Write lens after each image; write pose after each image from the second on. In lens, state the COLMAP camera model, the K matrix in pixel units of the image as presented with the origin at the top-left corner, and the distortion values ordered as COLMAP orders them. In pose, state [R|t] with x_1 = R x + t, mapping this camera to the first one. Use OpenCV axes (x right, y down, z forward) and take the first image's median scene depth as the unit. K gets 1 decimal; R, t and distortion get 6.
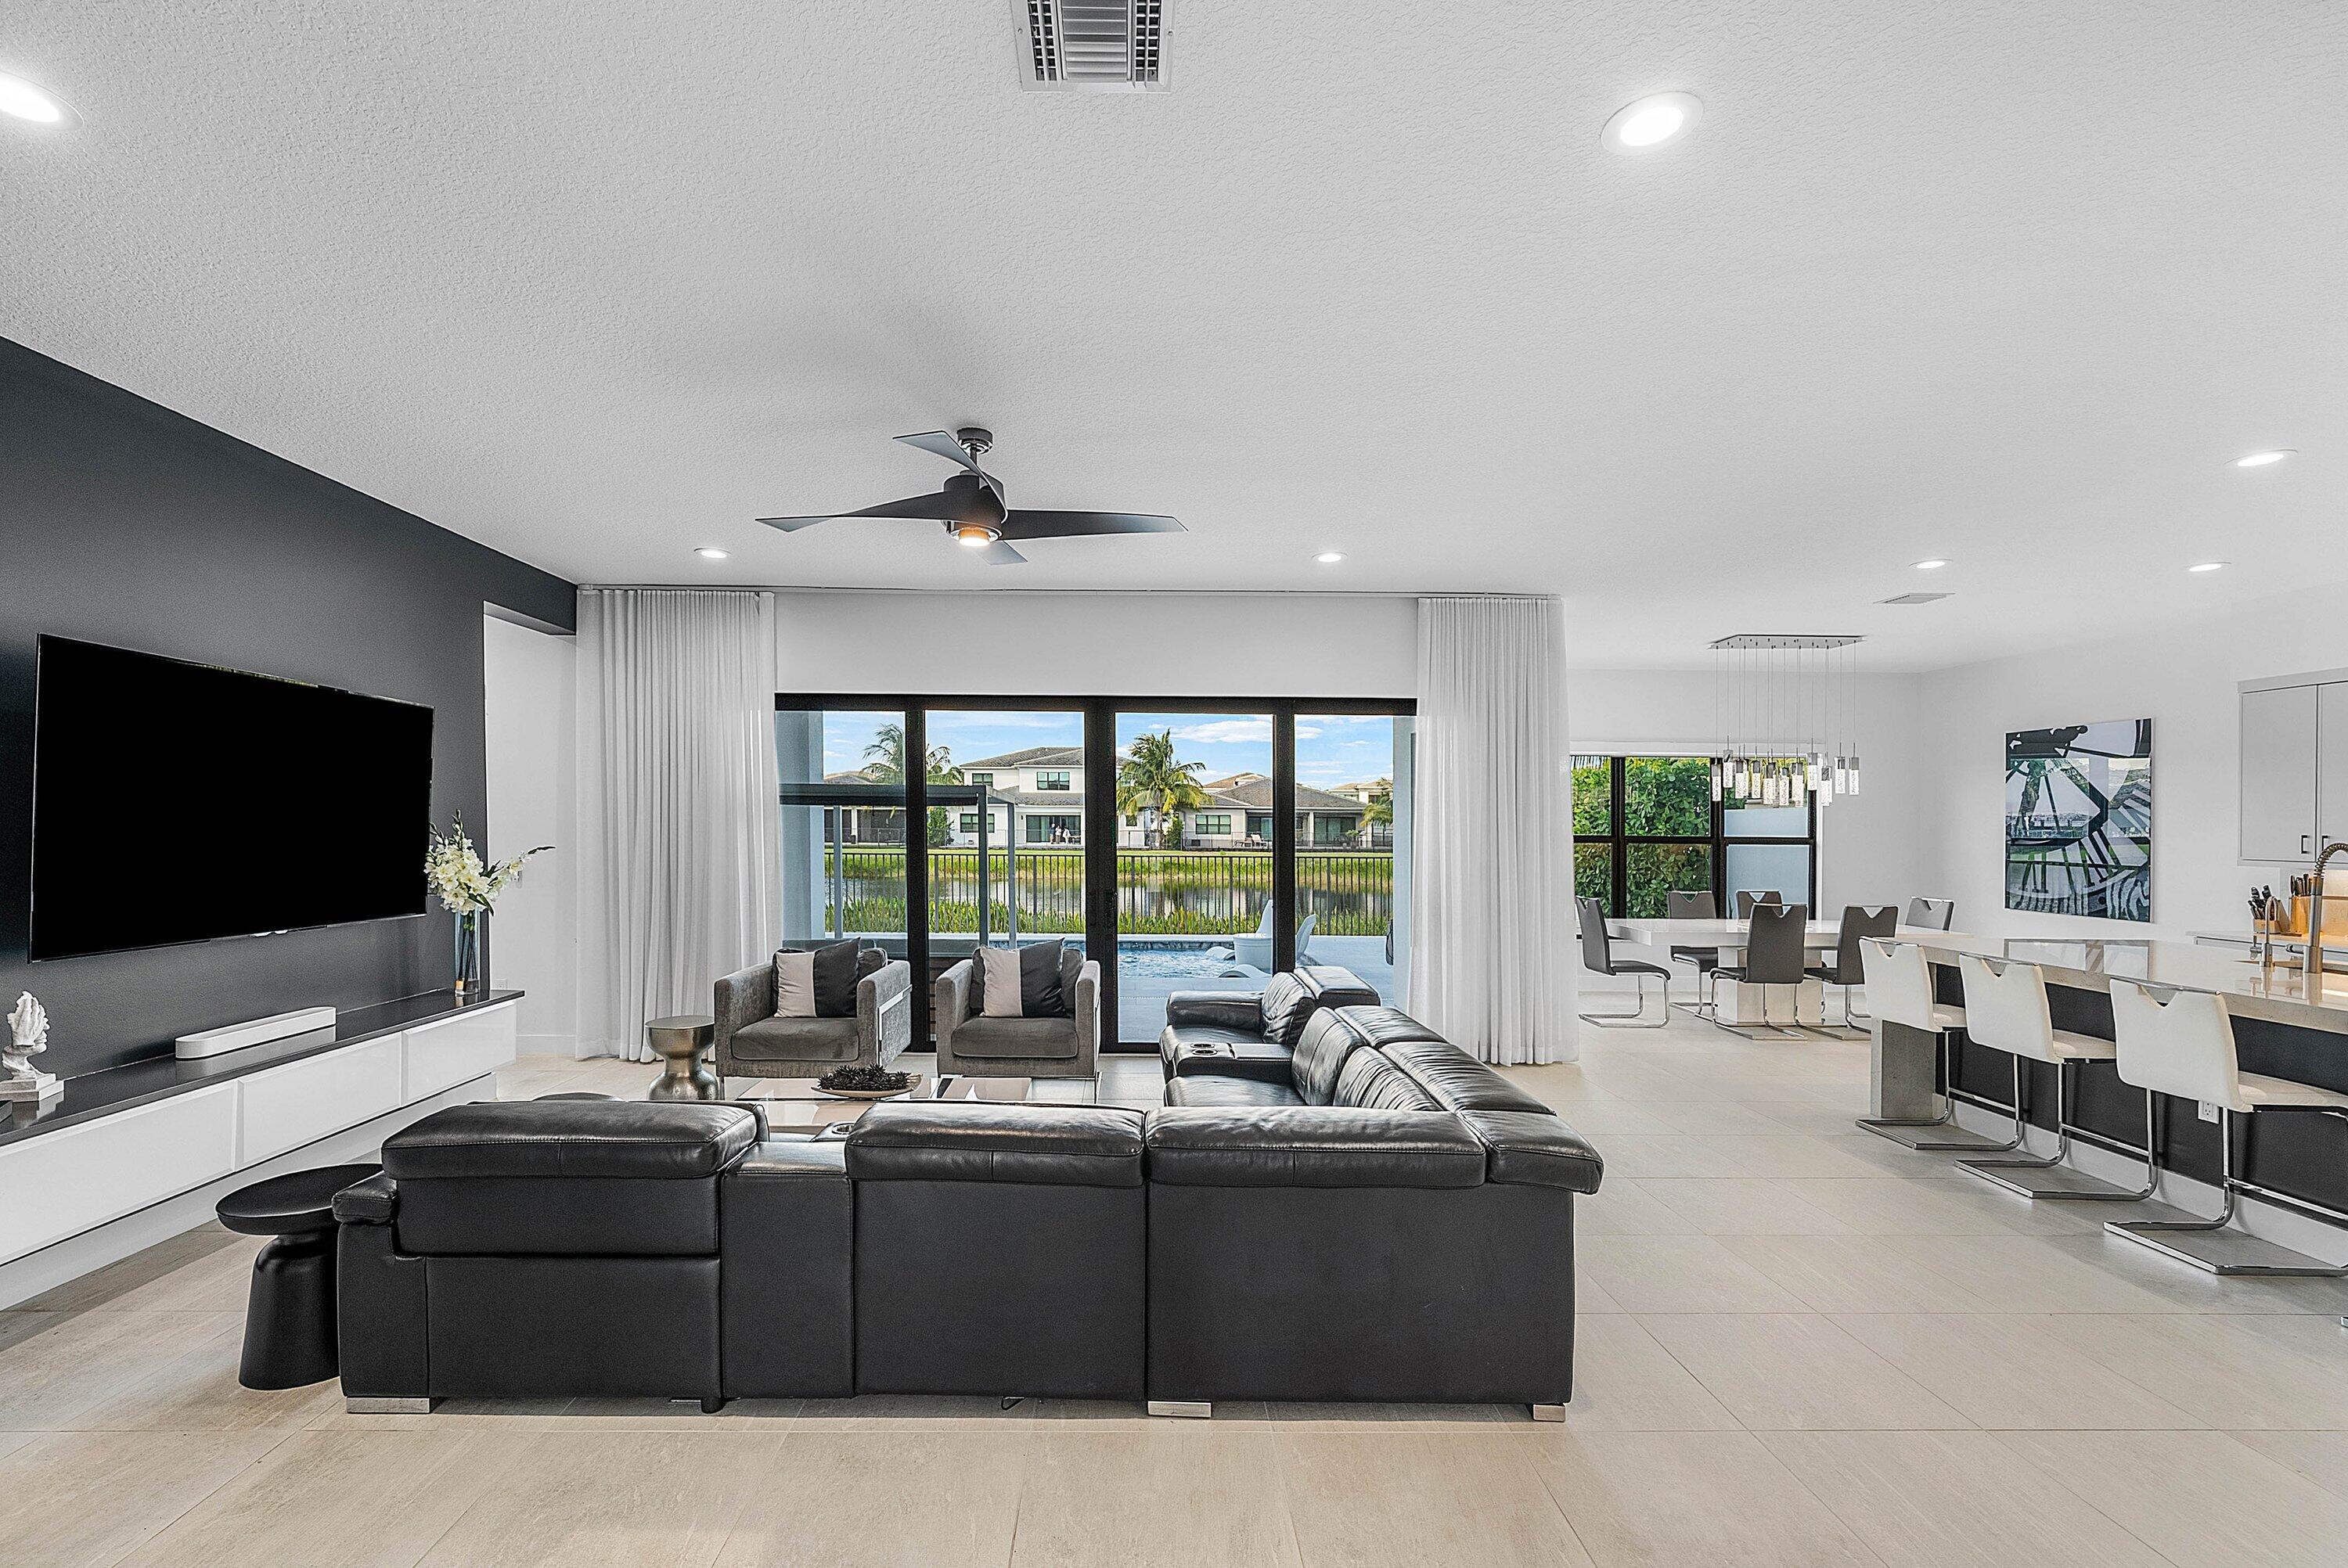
lens RADIAL K [[1001.1, 0, 1109.0], [0, 1001.1, 819.4], [0, 0, 1]] dist [0.000819, -0.000137]
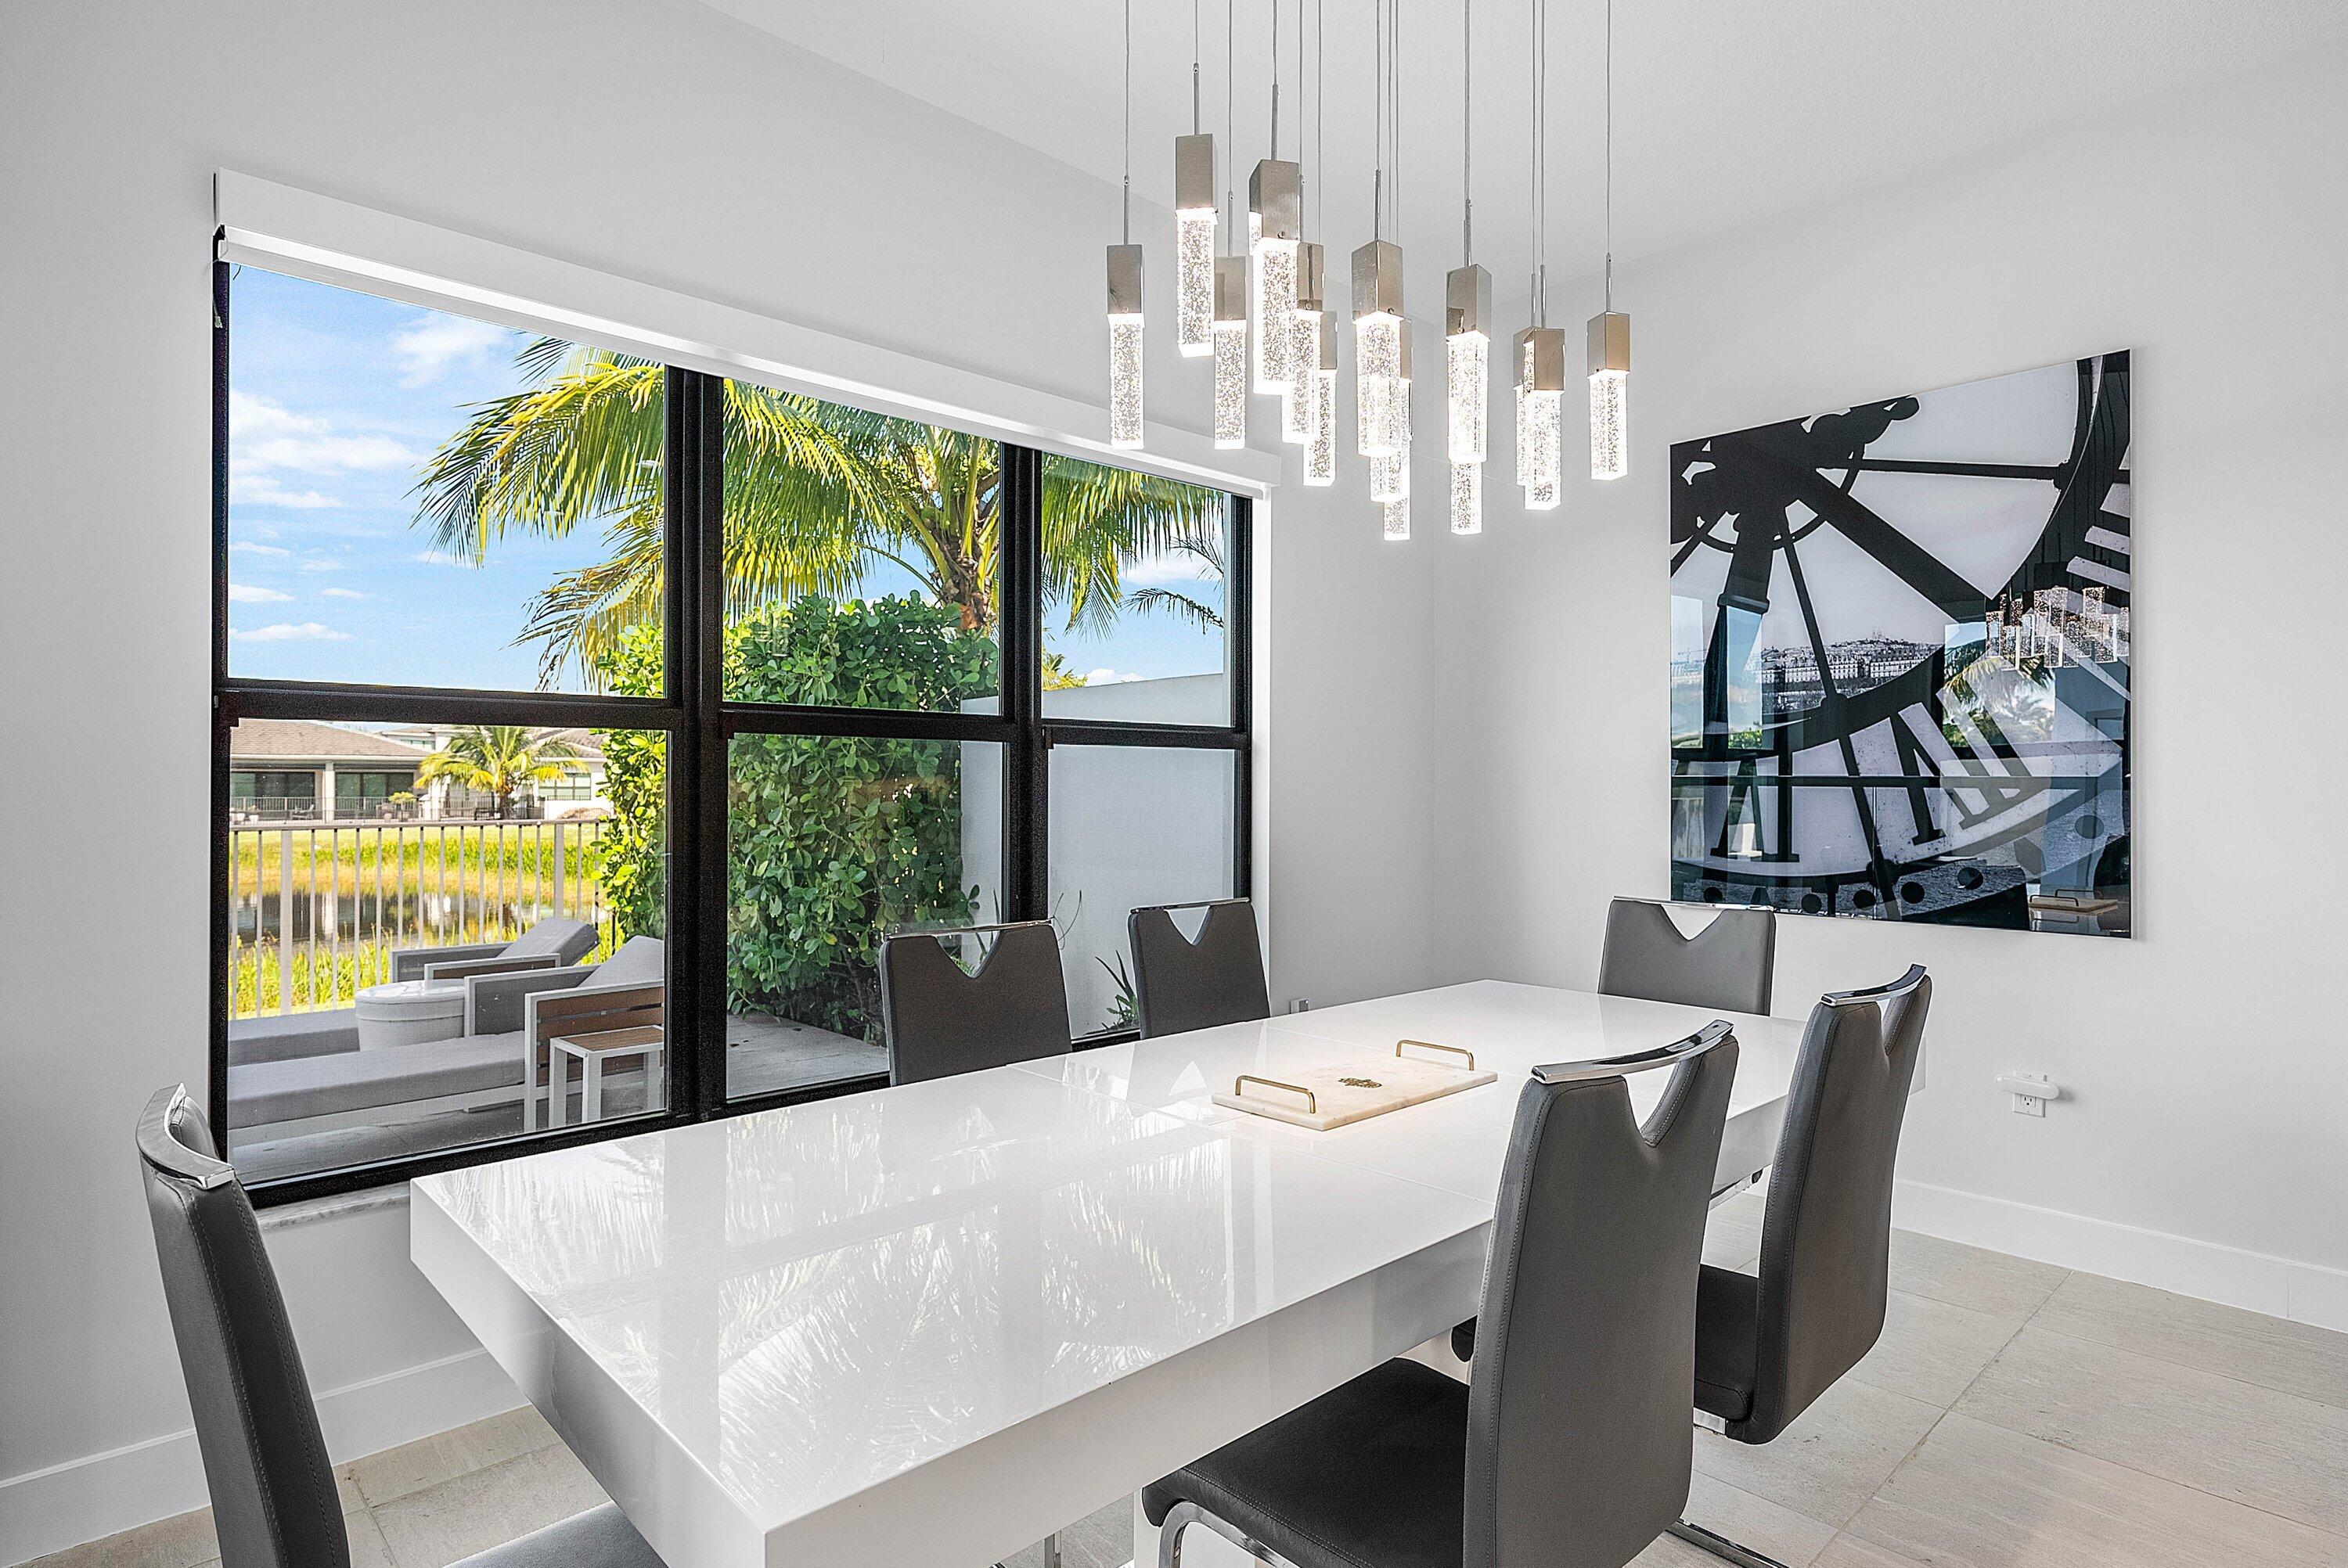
lens RADIAL K [[1214.8, 0, 1169.1], [0, 1214.8, 783.1], [0, 0, 1]] dist [0.002116, 0.000115]
pose [[0.722769, -0.000726, 0.691090, 0.461545], [0.001786, 0.999998, -0.000817, 0.044848], [-0.691088, 0.001825, 0.722769, 0.841461]]
